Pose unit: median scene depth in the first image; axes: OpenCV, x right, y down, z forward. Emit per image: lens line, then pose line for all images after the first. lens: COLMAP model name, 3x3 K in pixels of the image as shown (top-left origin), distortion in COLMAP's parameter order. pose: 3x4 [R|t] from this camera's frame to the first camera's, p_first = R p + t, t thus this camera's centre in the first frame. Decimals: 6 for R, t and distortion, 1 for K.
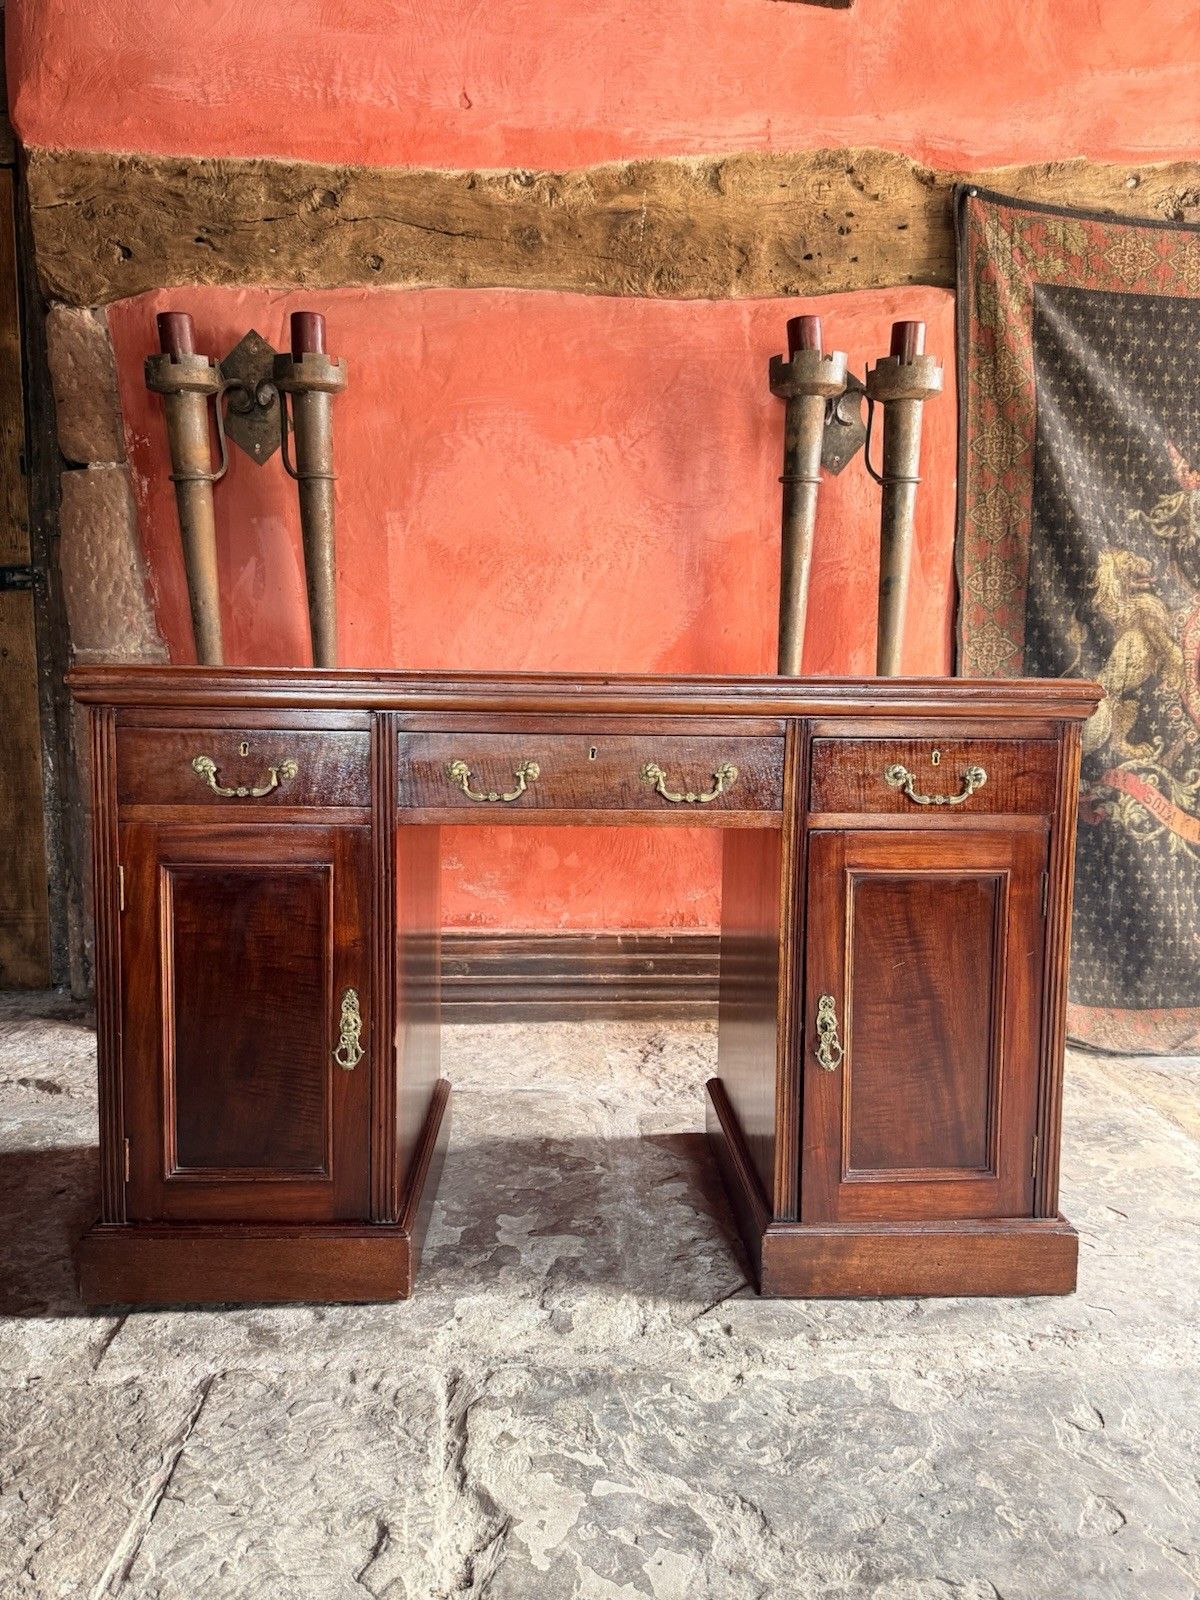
lens RADIAL K [[1136.2, 0, 603.2], [0, 1136.2, 800.5], [0, 0, 1]] dist [0.005140, -0.008827]
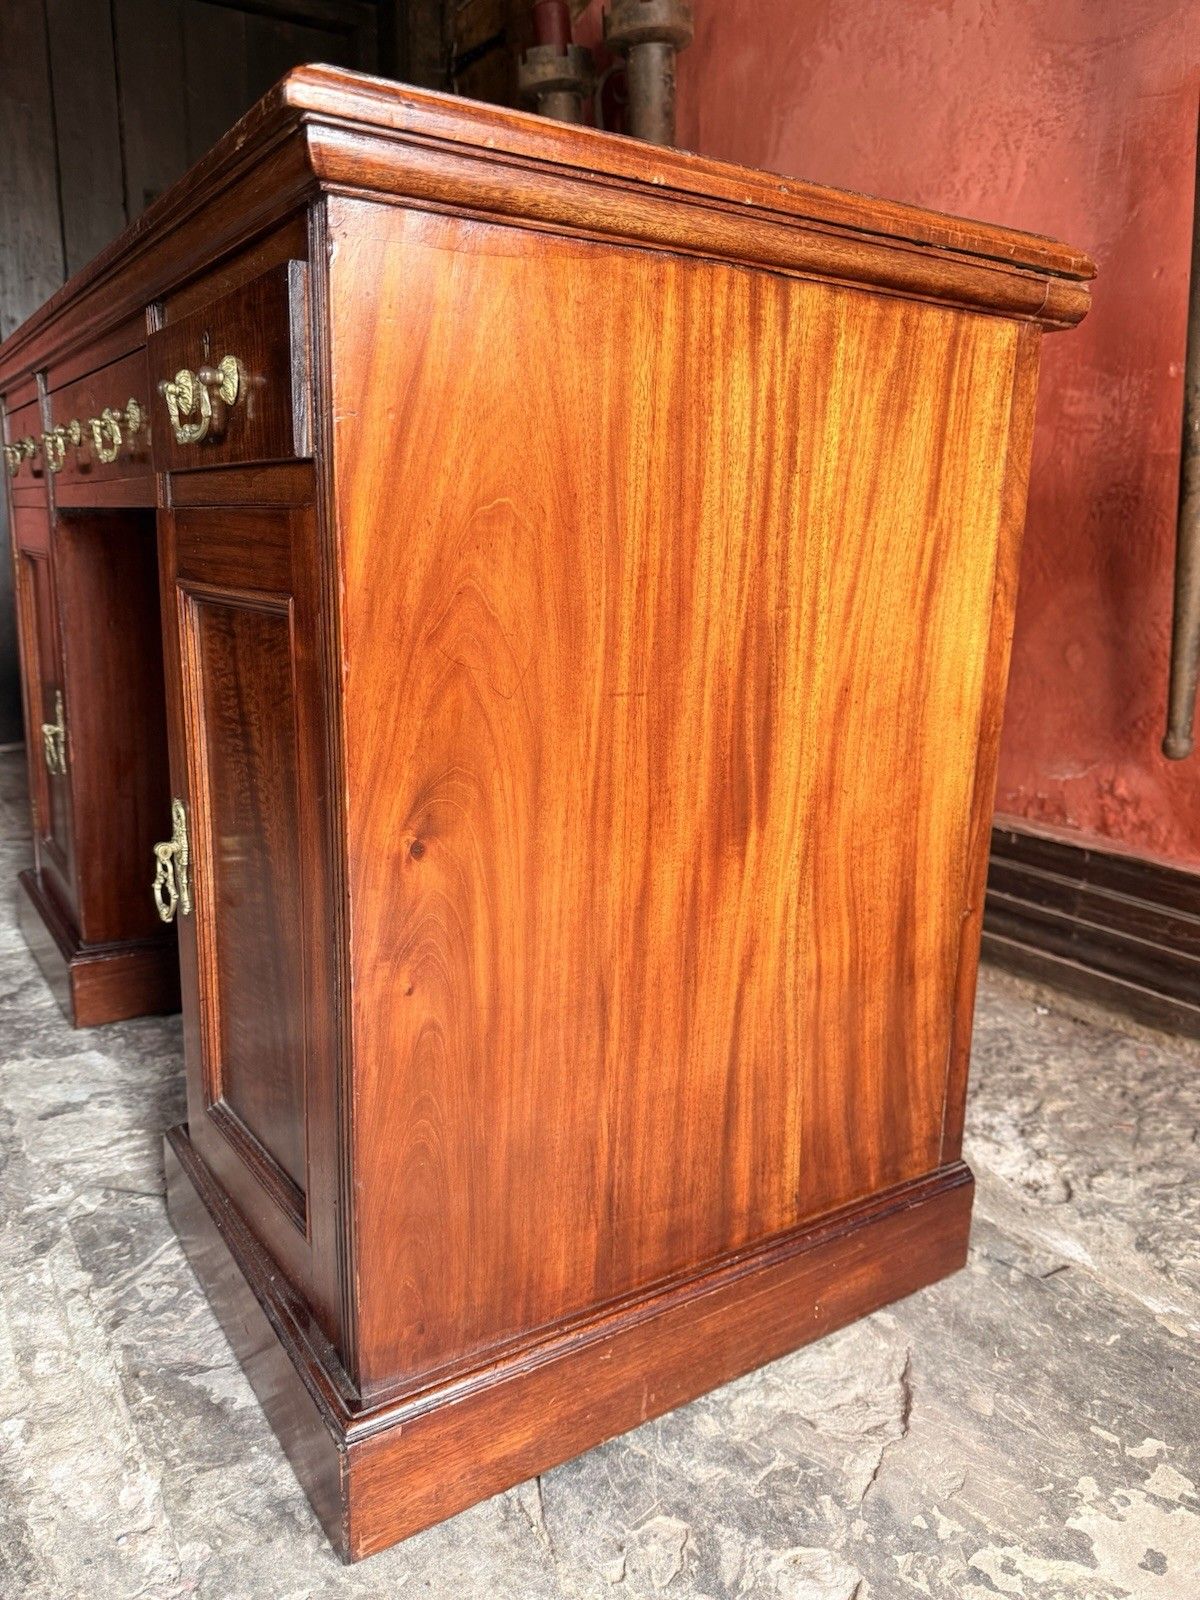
lens RADIAL K [[1144.2, 0, 598.9], [0, 1144.2, 809.4], [0, 0, 1]] dist [-0.005450, -0.012557]
pose [[0.520331, 0.204028, -0.829234, 0.486717], [-0.109050, 0.978965, 0.172442, 0.031151], [0.846973, 0.000701, 0.531635, 0.526168]]
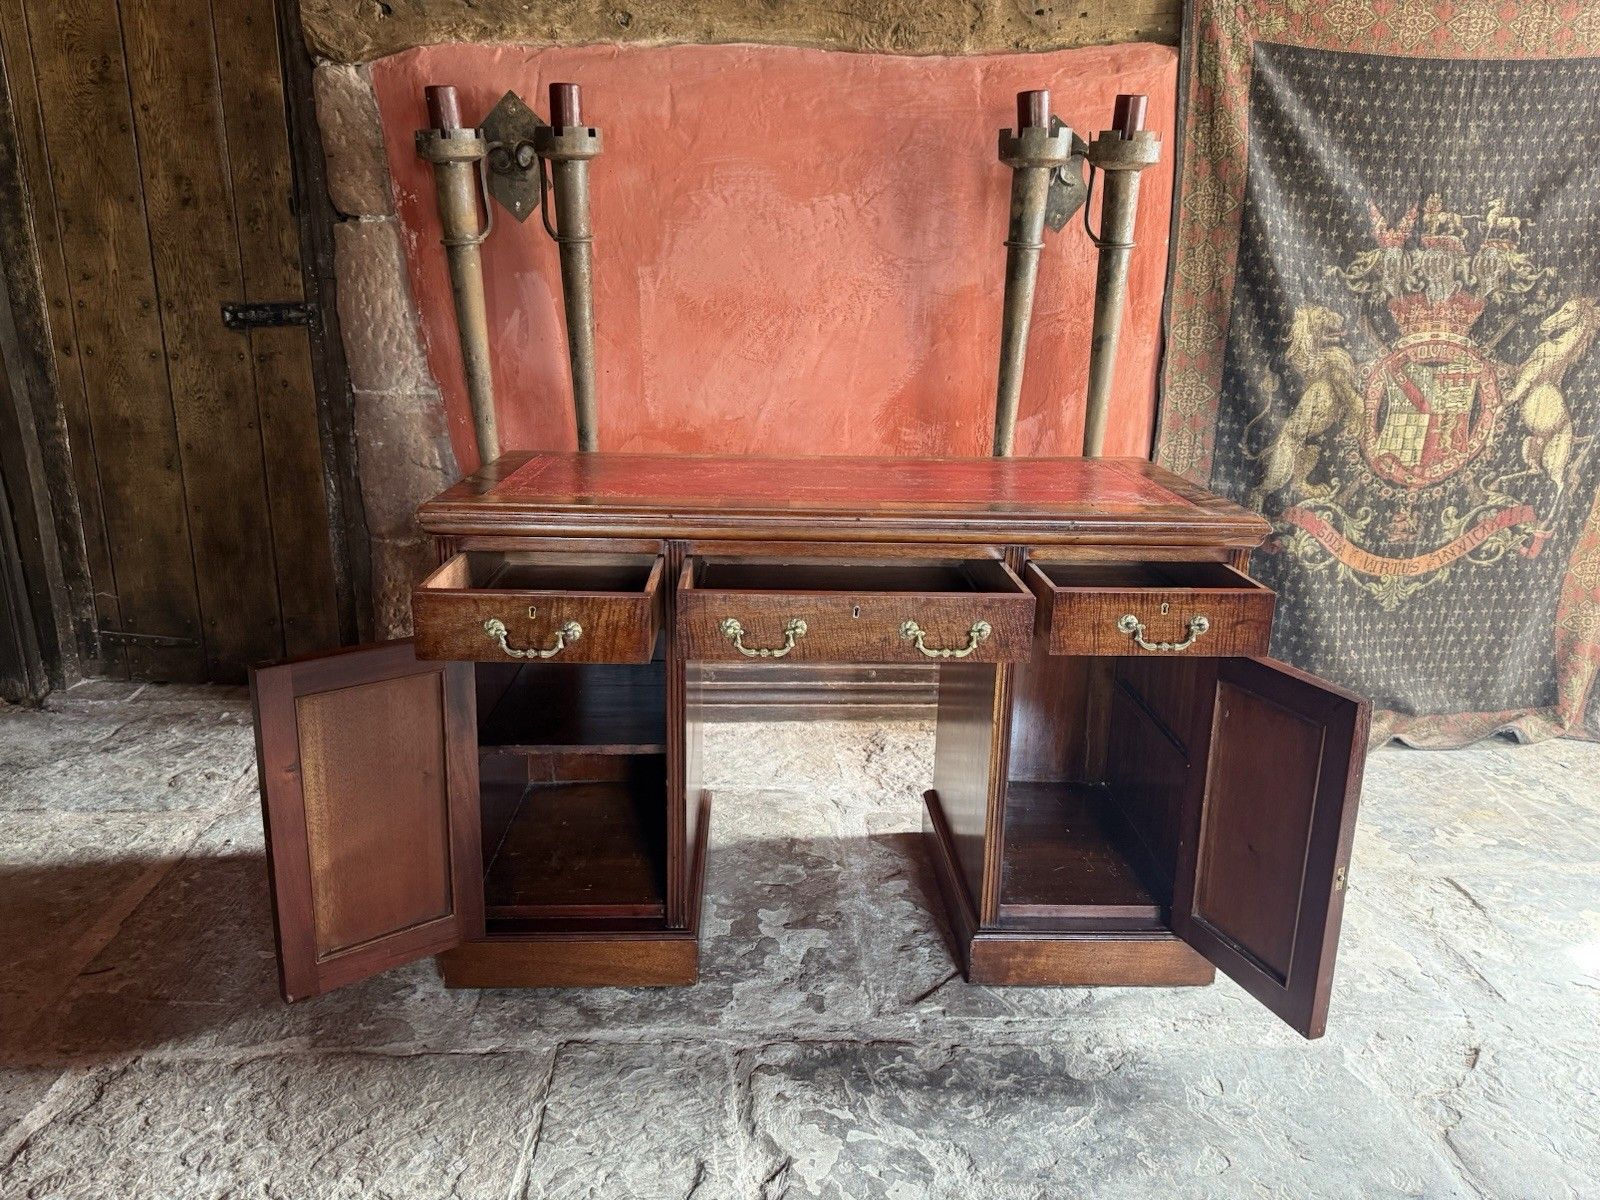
lens RADIAL K [[1133.0, 0, 800.8], [0, 1133.0, 597.6], [0, 0, 1]] dist [0.018957, -0.021588]
pose [[0.999959, 0.009042, -0.000322, -0.034114], [-0.008857, 0.985507, 0.169403, -0.131245], [0.001849, -0.169393, 0.985547, -0.120455]]
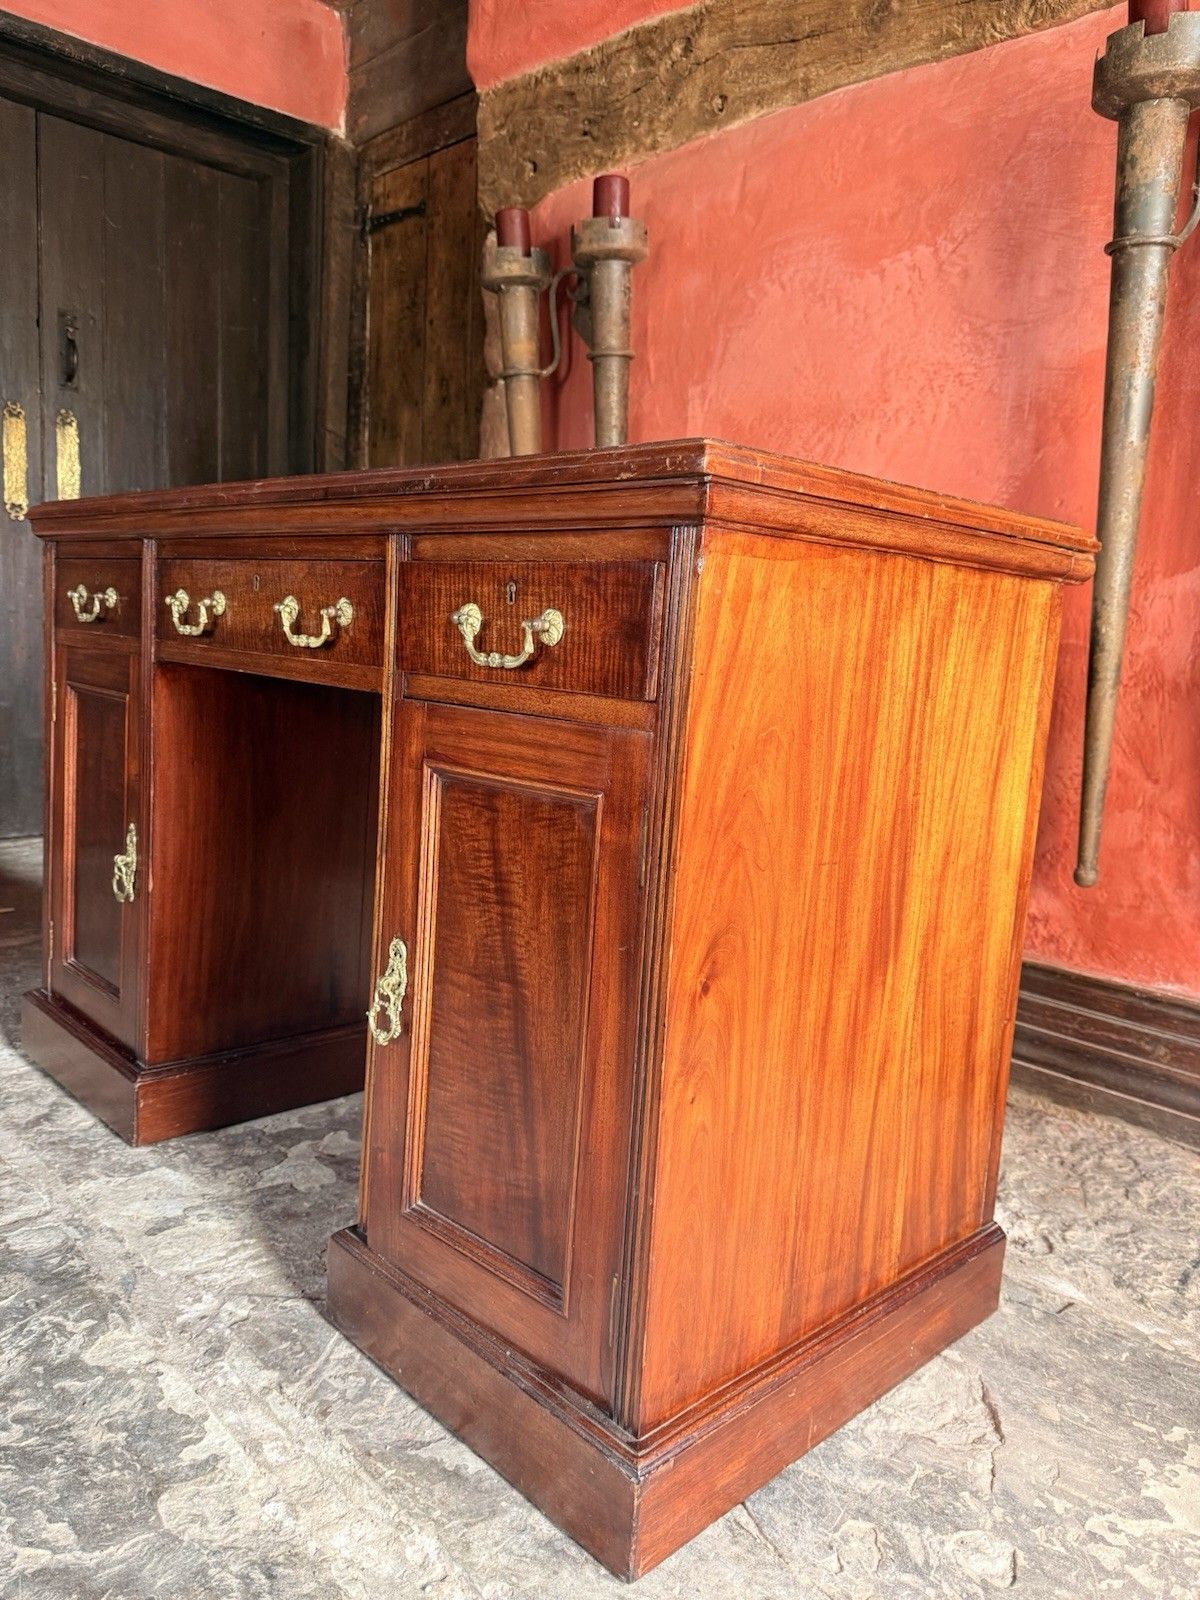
lens RADIAL K [[1142.7, 0, 598.4], [0, 1142.7, 806.0], [0, 0, 1]] dist [-0.008745, -0.005882]
pose [[0.666438, 0.142396, -0.731836, 0.469257], [-0.135282, 0.988393, 0.069122, 0.016347], [0.733184, 0.052939, 0.677967, 0.371974]]
